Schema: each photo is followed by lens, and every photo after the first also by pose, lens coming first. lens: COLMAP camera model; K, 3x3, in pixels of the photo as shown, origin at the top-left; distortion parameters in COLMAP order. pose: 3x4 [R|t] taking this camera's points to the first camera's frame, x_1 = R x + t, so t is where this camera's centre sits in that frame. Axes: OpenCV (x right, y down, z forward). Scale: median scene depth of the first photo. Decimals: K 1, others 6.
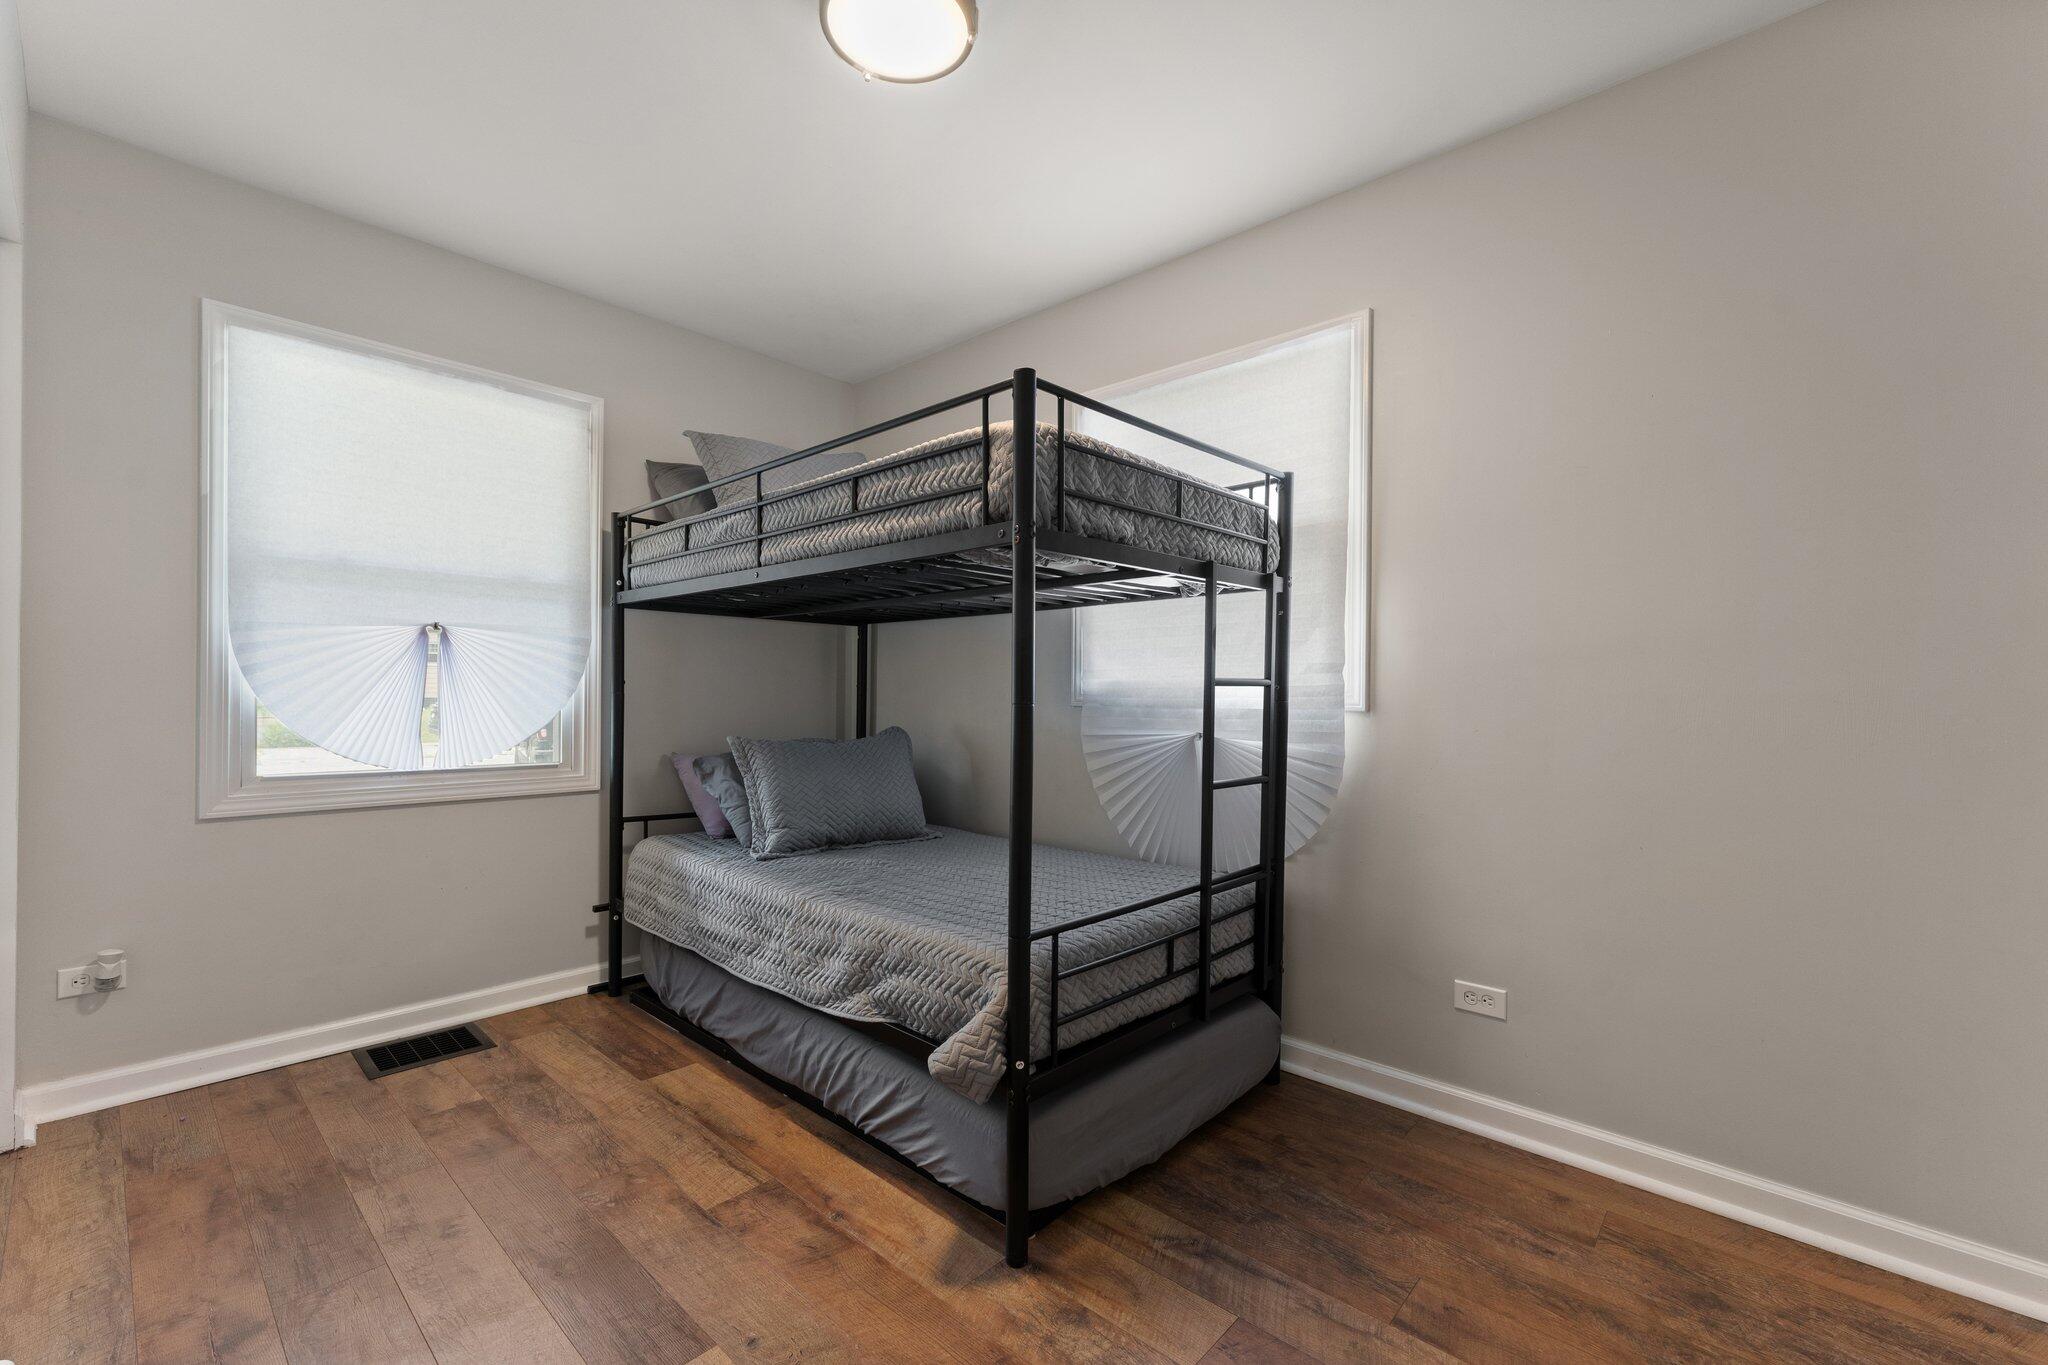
lens RADIAL K [[818.2, 0, 1020.0], [0, 818.2, 679.5], [0, 0, 1]] dist [0.001024, 0.000365]
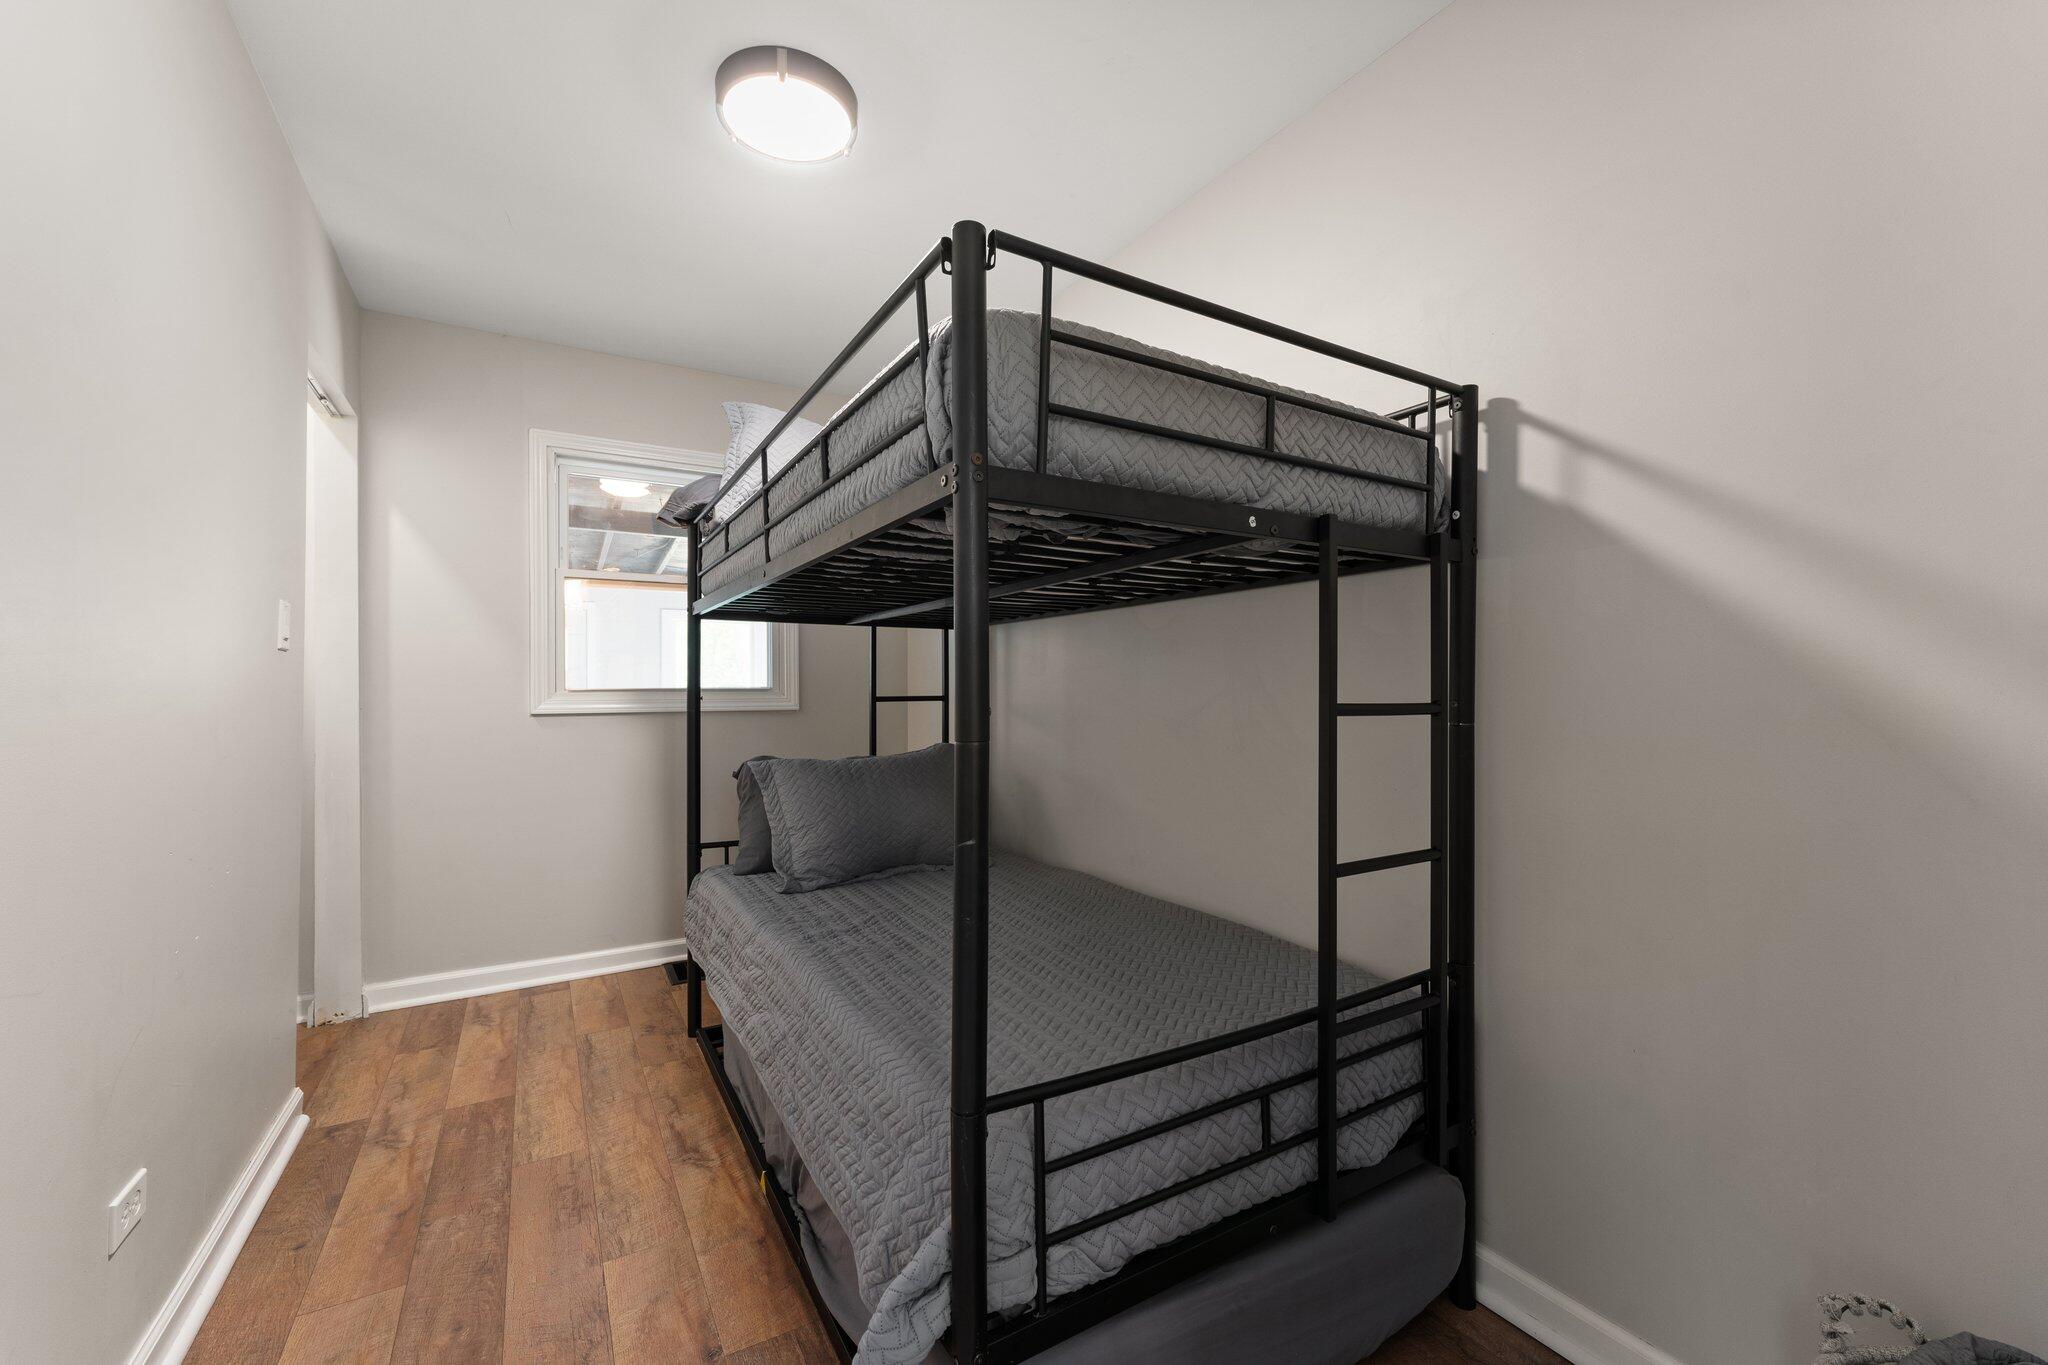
lens RADIAL K [[804.3, 0, 1018.4], [0, 804.3, 673.6], [0, 0, 1]] dist [0.019867, 0.000054]
pose [[0.970269, -0.014008, -0.241623, 0.150169], [0.009674, 0.999771, -0.019113, -0.005767], [0.241836, 0.016207, 0.970182, 0.315300]]
